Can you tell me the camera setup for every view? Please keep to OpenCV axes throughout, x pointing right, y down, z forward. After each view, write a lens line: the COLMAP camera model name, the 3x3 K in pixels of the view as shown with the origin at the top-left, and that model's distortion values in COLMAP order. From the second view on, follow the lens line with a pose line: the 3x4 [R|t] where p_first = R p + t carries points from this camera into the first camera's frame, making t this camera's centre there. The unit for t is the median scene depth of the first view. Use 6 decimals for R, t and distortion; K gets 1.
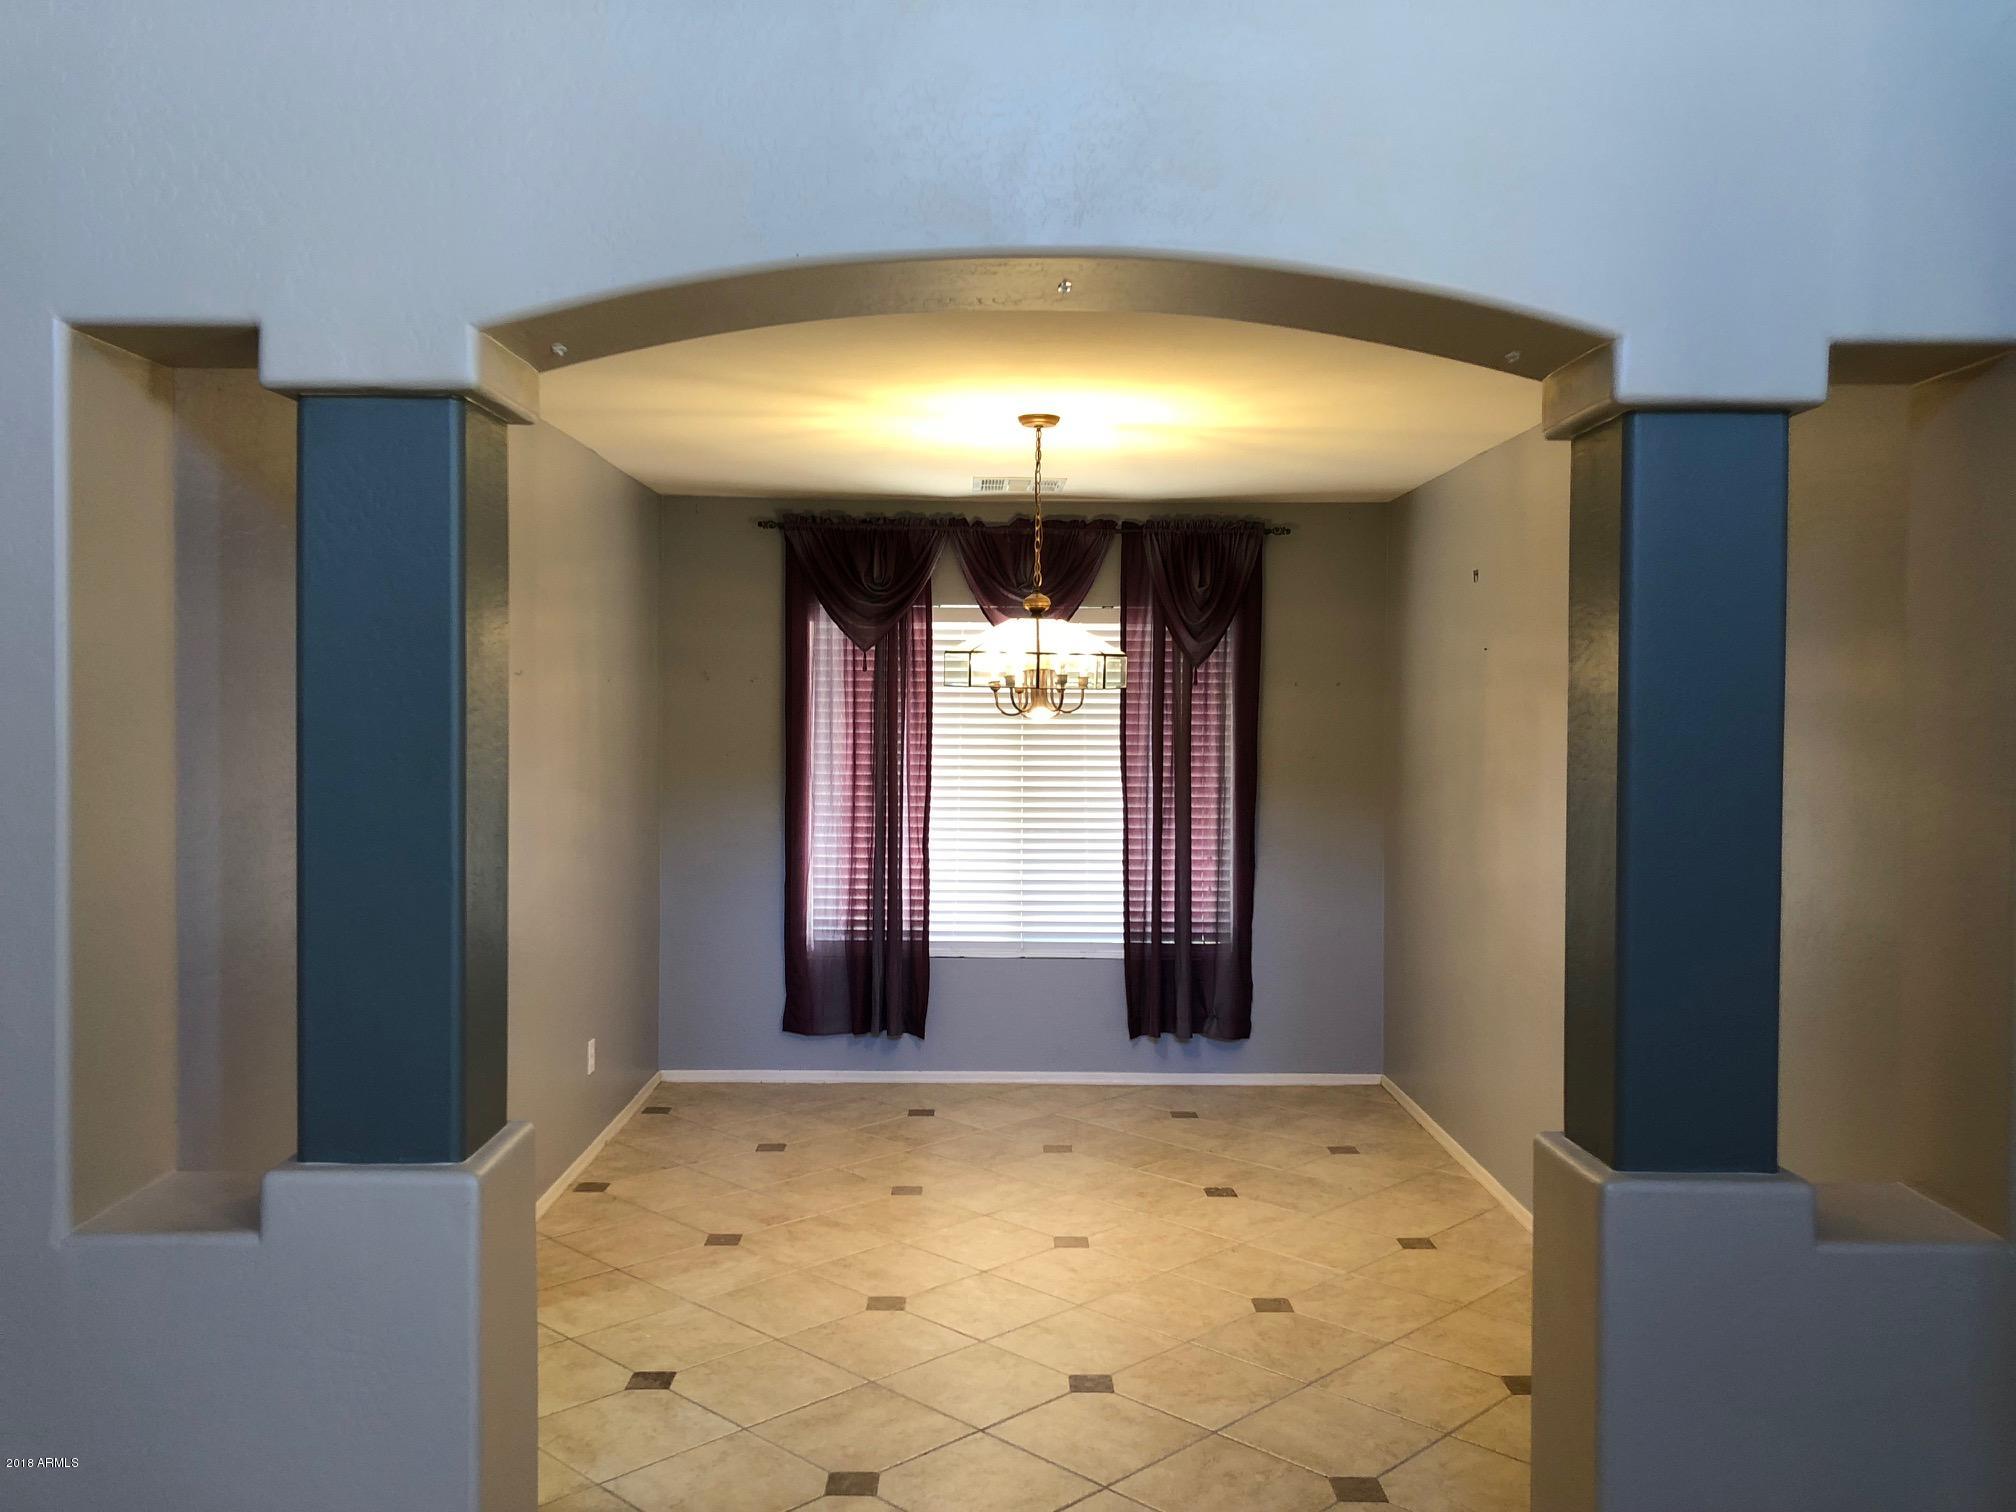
lens RADIAL K [[1654.2, 0, 1009.3], [0, 1654.2, 749.1], [0, 0, 1]] dist [0.043986, -0.020812]
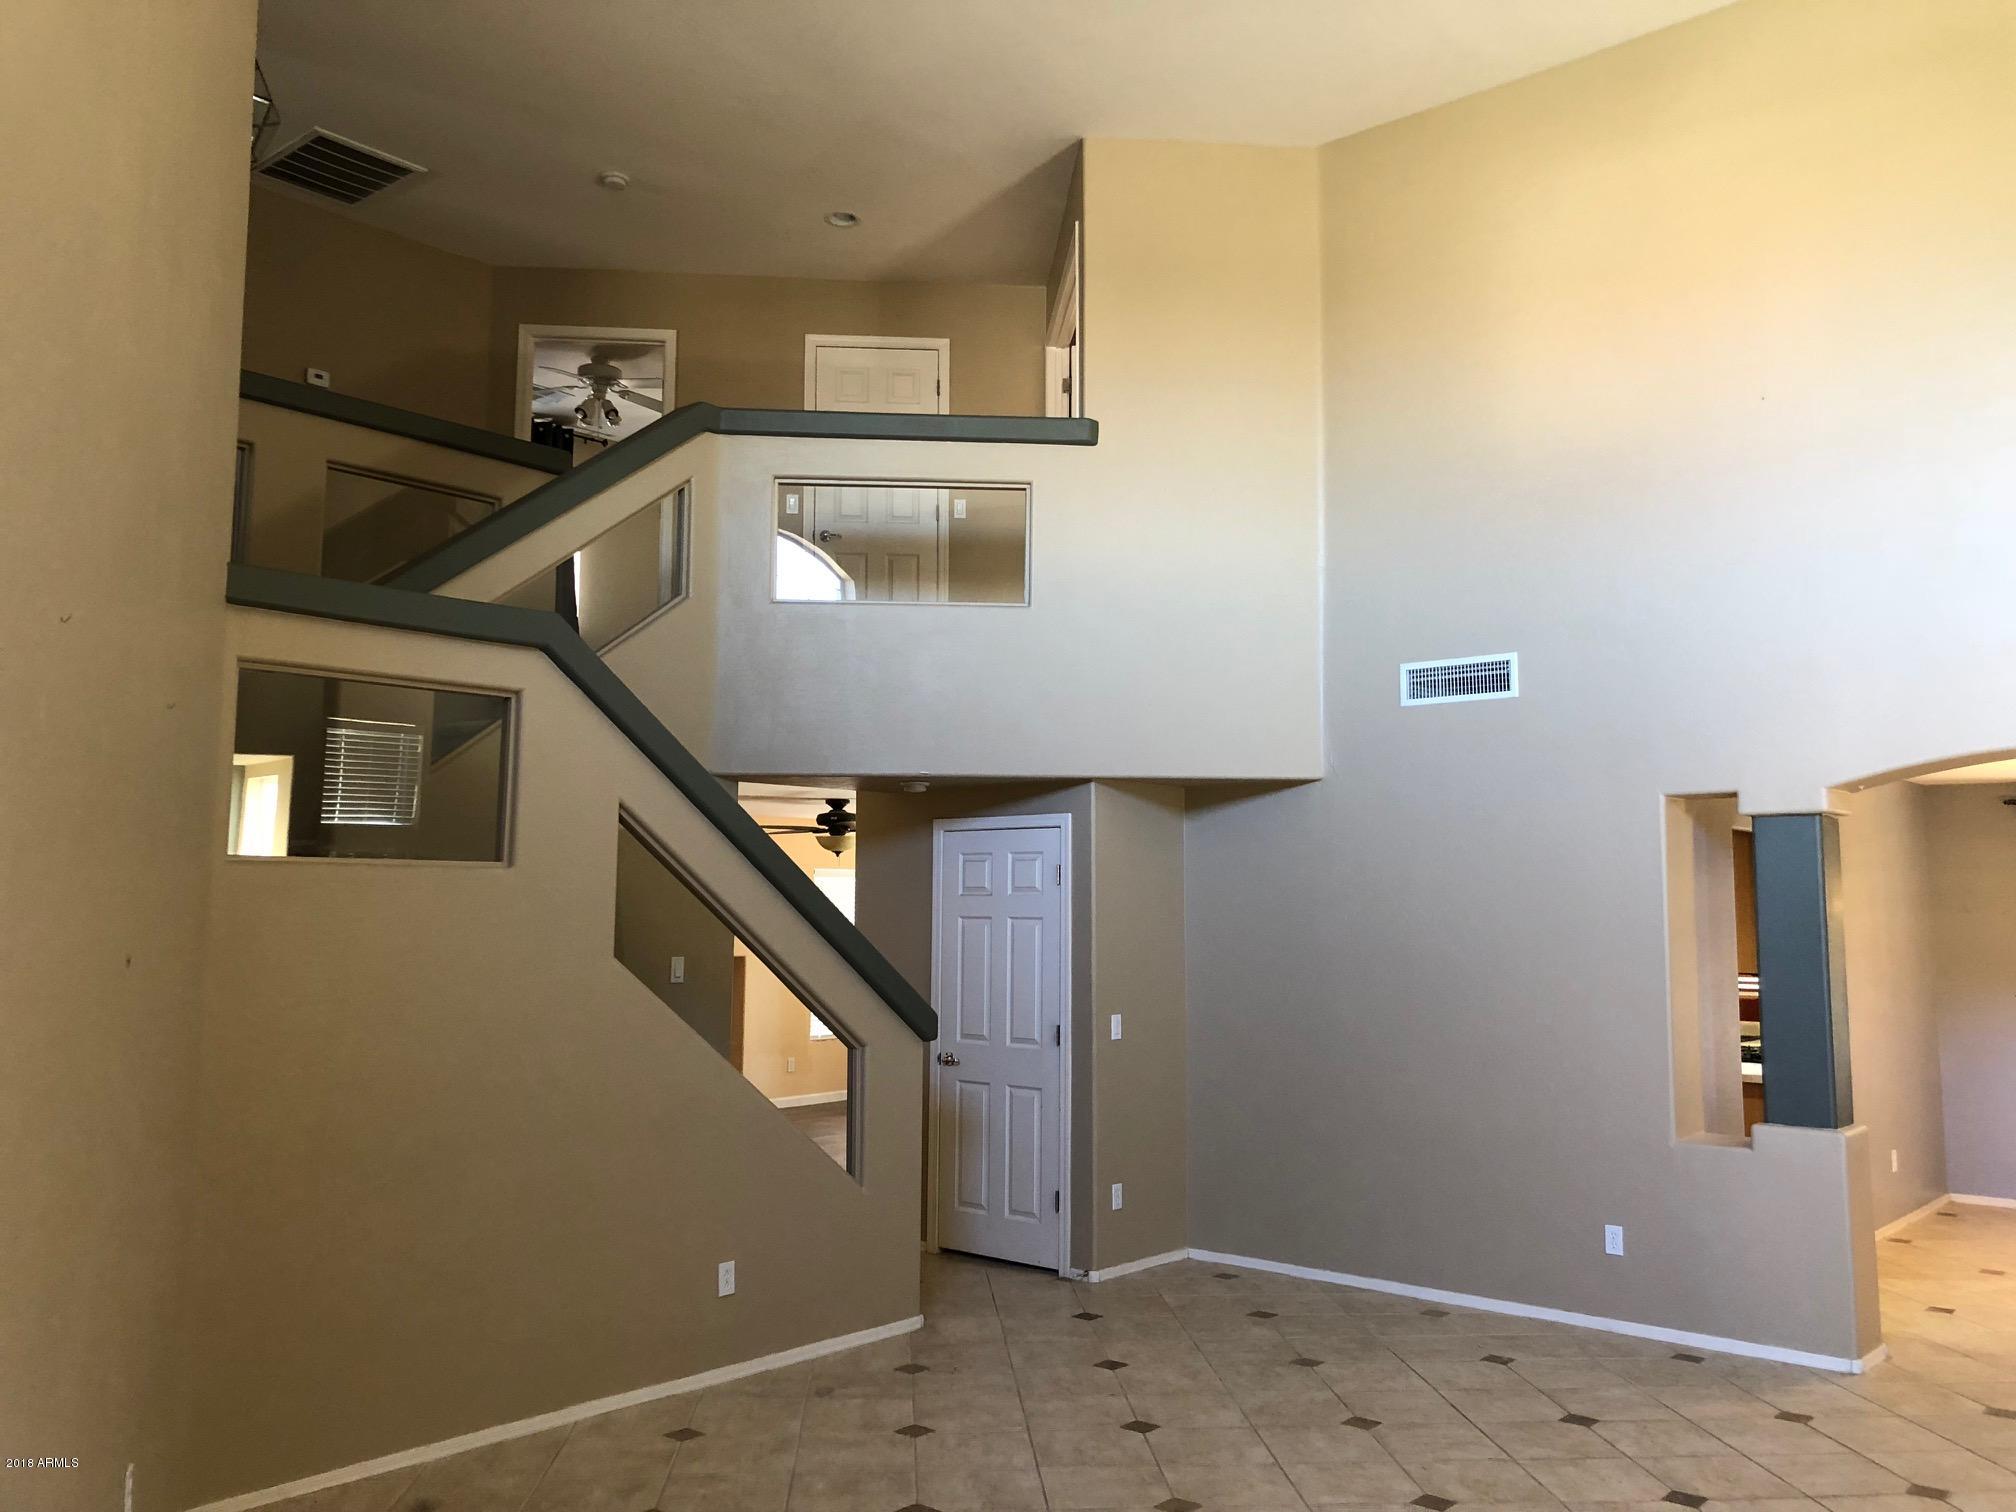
lens RADIAL K [[1654.2, 0, 1023.6], [0, 1654.2, 702.5], [0, 0, 1]] dist [0.043986, -0.020812]
pose [[0.754857, -0.074896, -0.651599, 0.306491], [-0.025438, 0.989368, -0.143190, 0.007532], [0.655395, 0.124663, 0.744927, -1.240956]]
